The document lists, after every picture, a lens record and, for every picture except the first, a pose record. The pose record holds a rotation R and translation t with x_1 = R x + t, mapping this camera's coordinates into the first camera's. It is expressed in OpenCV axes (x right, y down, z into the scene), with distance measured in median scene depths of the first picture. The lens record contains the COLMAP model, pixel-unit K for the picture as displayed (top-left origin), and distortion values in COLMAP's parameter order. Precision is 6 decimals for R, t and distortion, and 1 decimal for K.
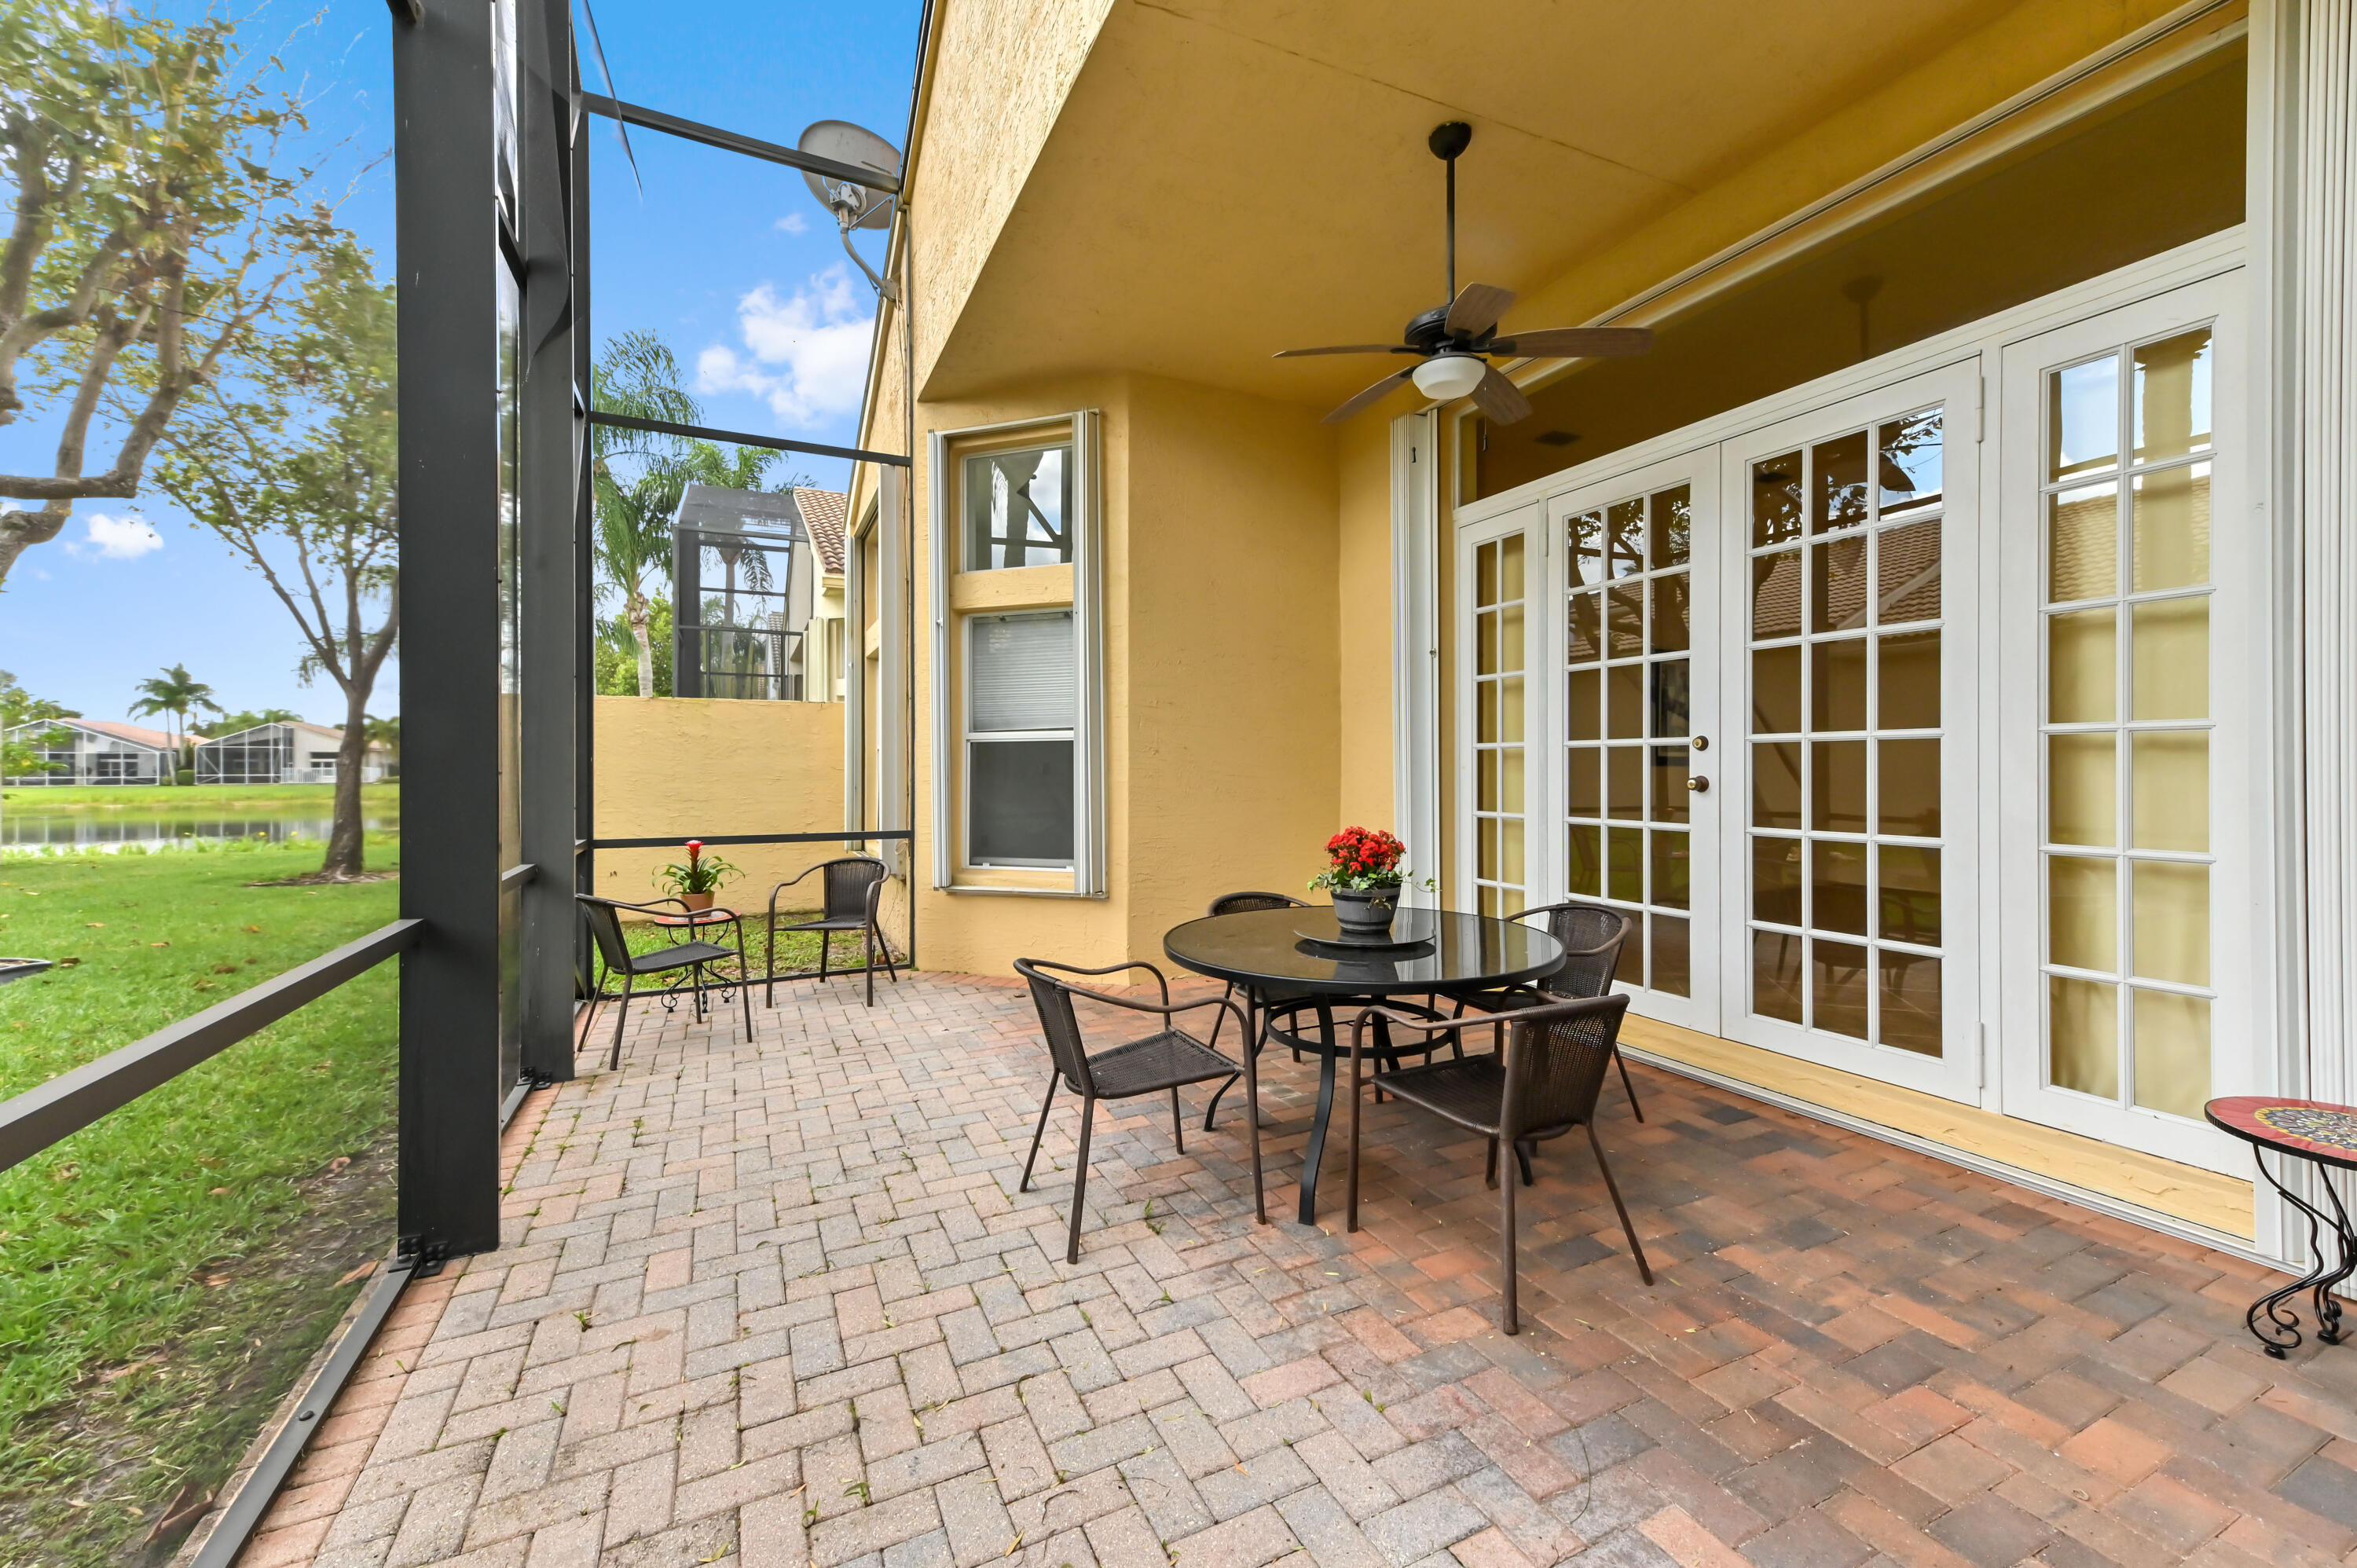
lens RADIAL K [[928.1, 0, 1179.5], [0, 928.1, 777.1], [0, 0, 1]] dist [0.013098, -0.000334]
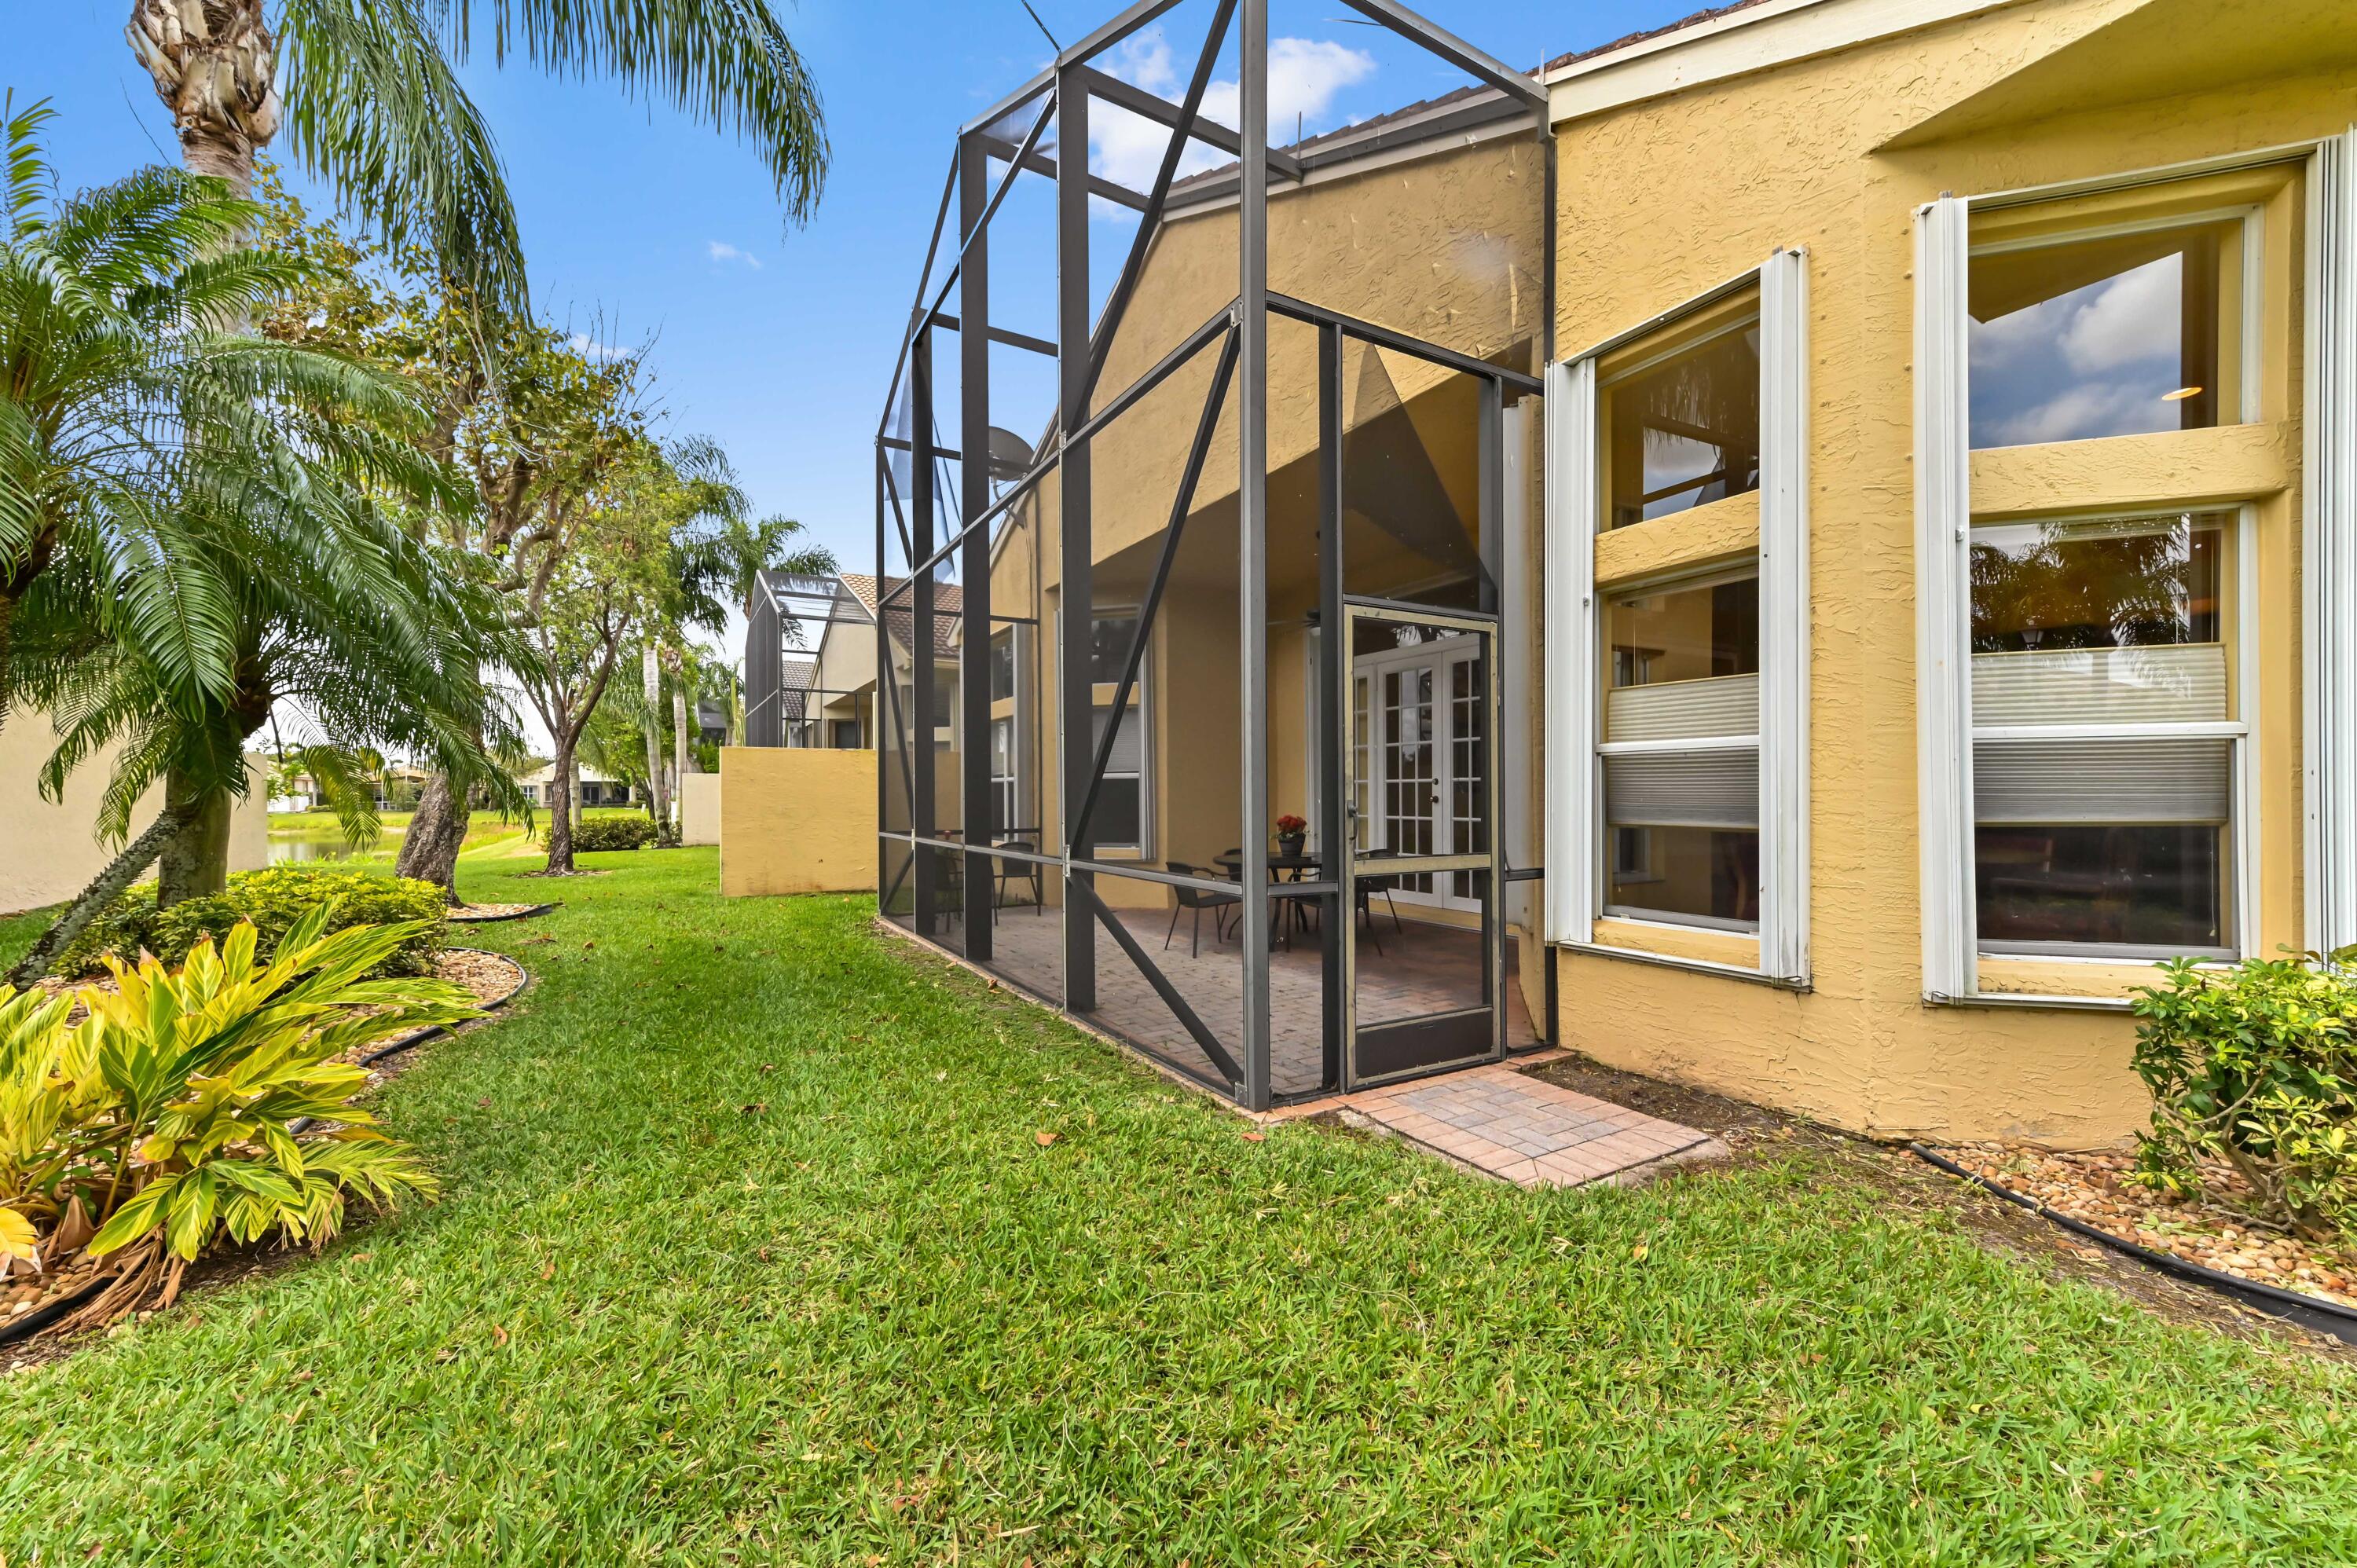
lens RADIAL K [[911.1, 0, 1171.4], [0, 911.1, 797.1], [0, 0, 1]] dist [0.010369, 0.000067]
pose [[0.997566, -0.003447, 0.069638, -0.228171], [0.003917, 0.999970, -0.006616, 0.013397], [-0.069613, 0.006873, 0.997550, -1.104595]]
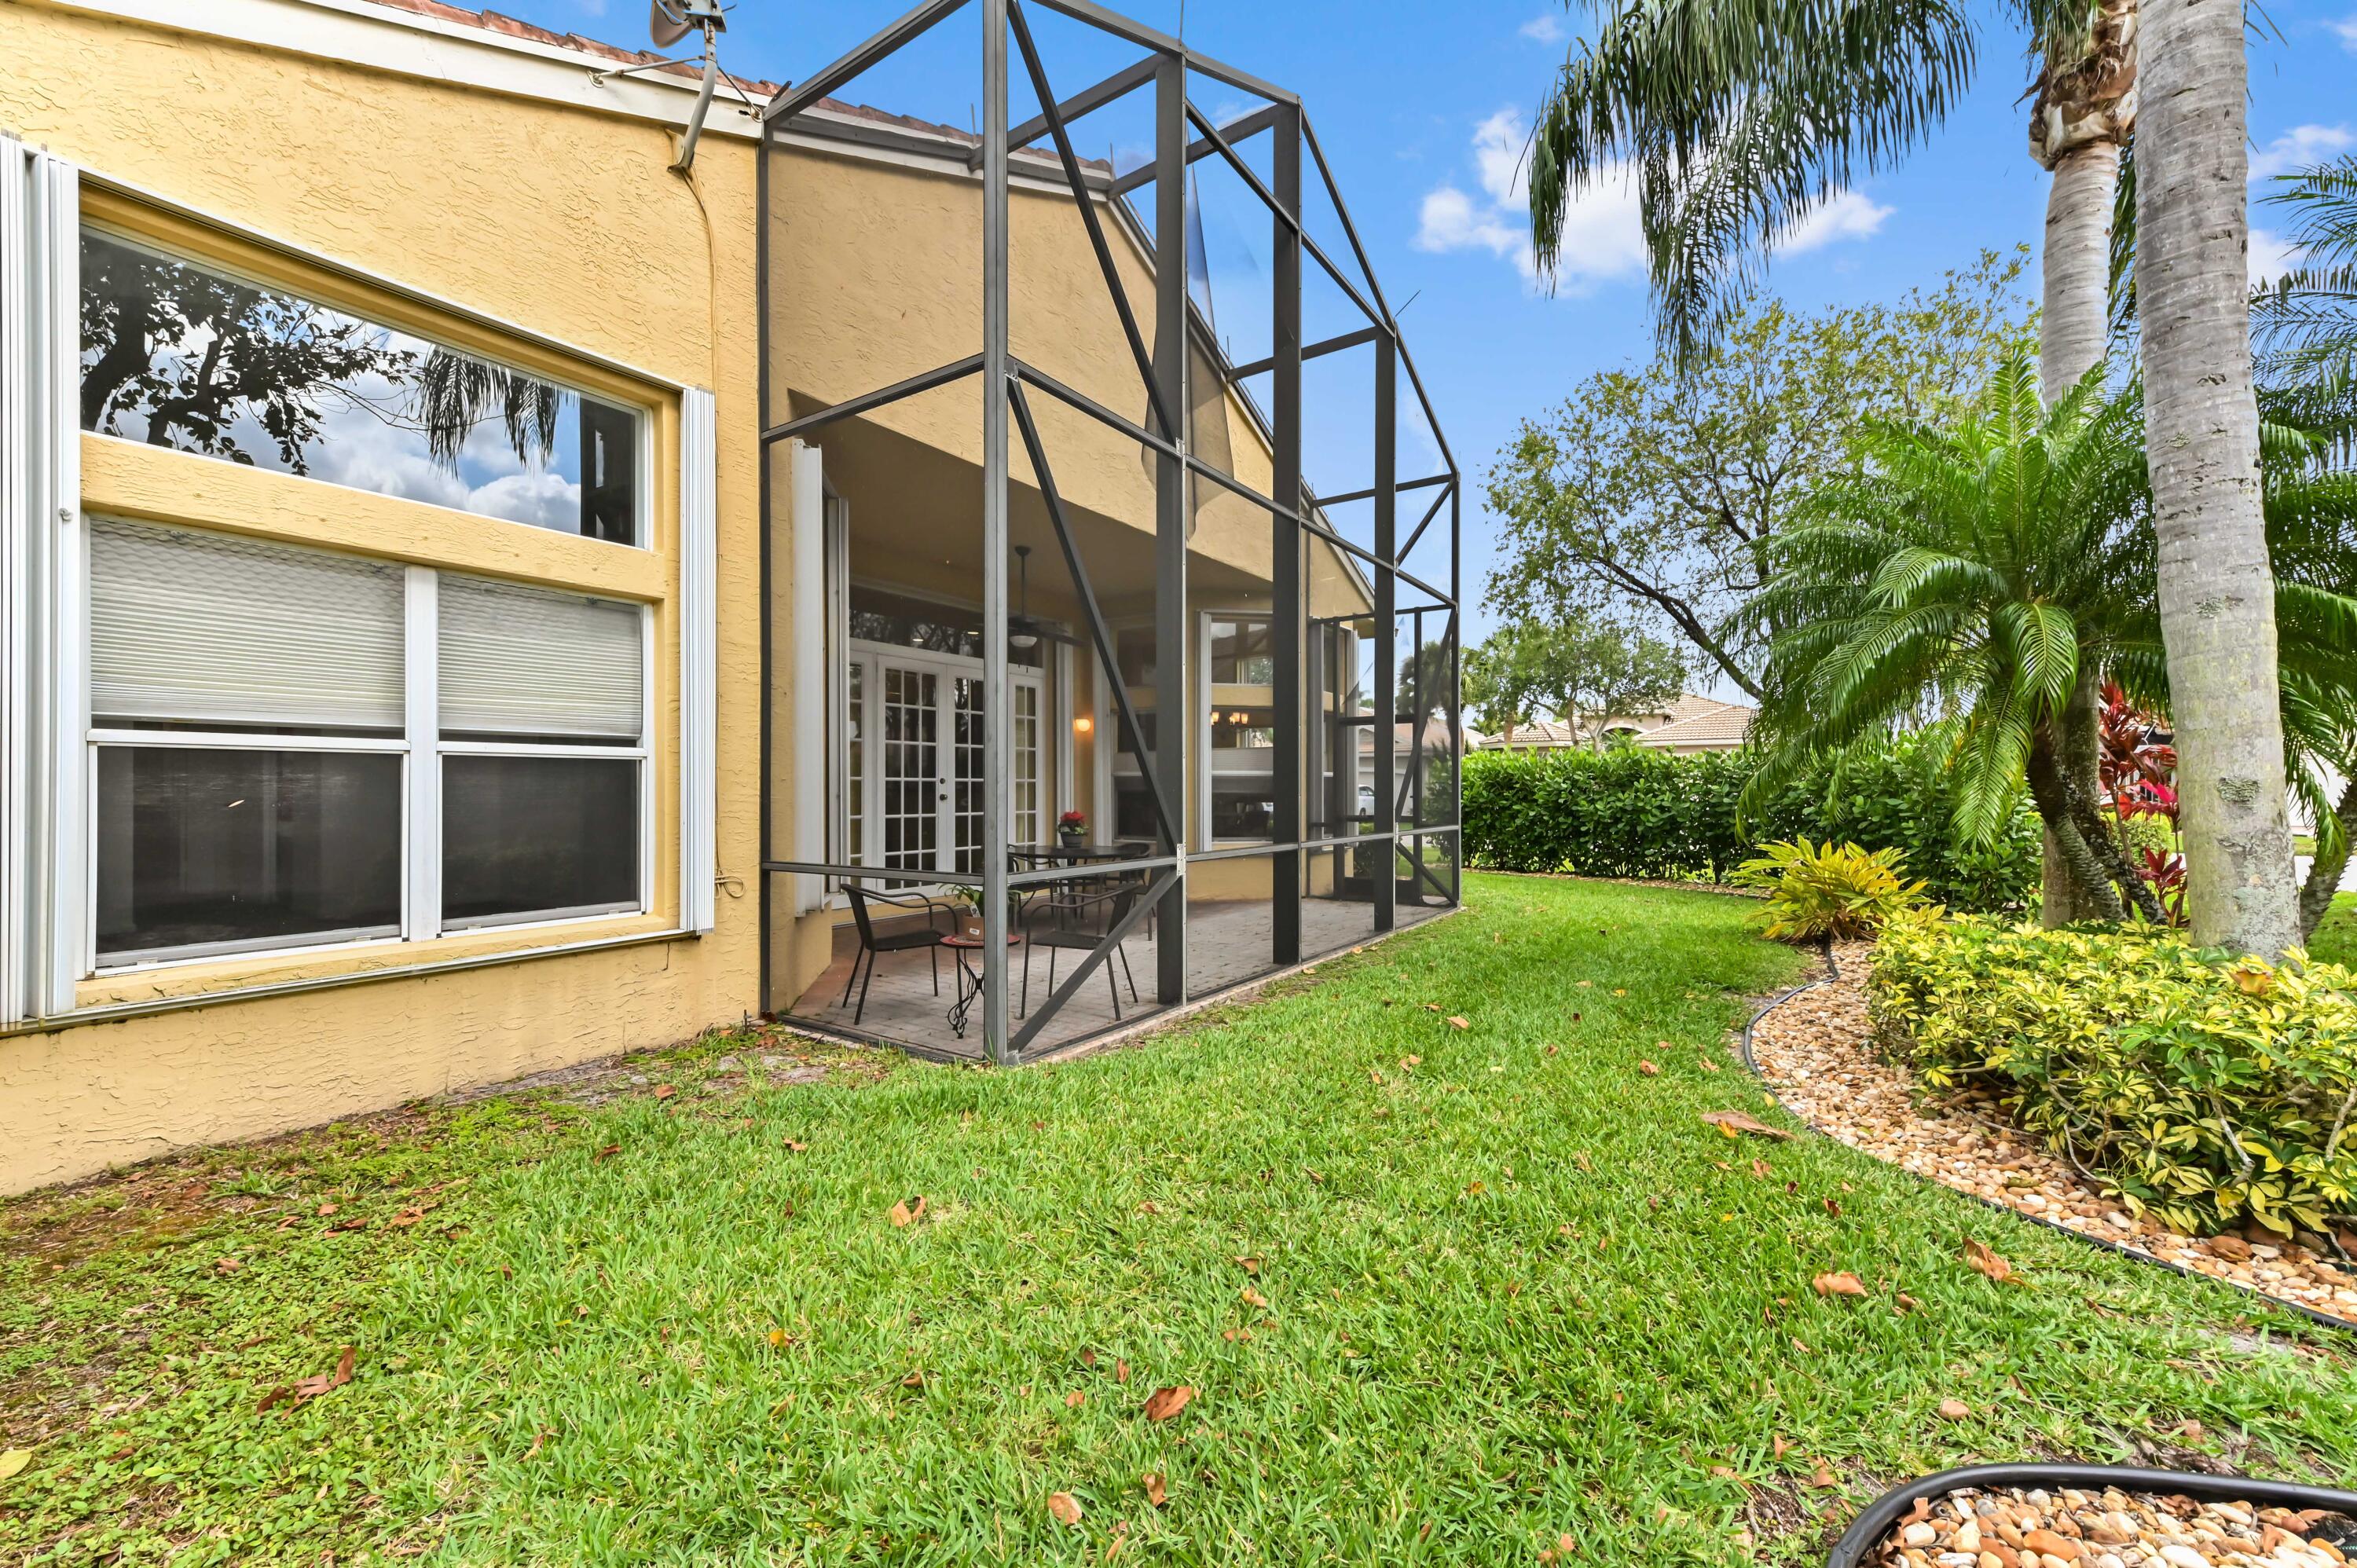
lens RADIAL K [[911.1, 0, 1171.4], [0, 911.1, 797.1], [0, 0, 1]] dist [0.010369, 0.000067]
pose [[-0.498903, -0.013657, 0.866550, -1.815420], [0.001691, 0.999859, 0.016732, -0.031928], [-0.866656, 0.009813, -0.498810, 1.582976]]
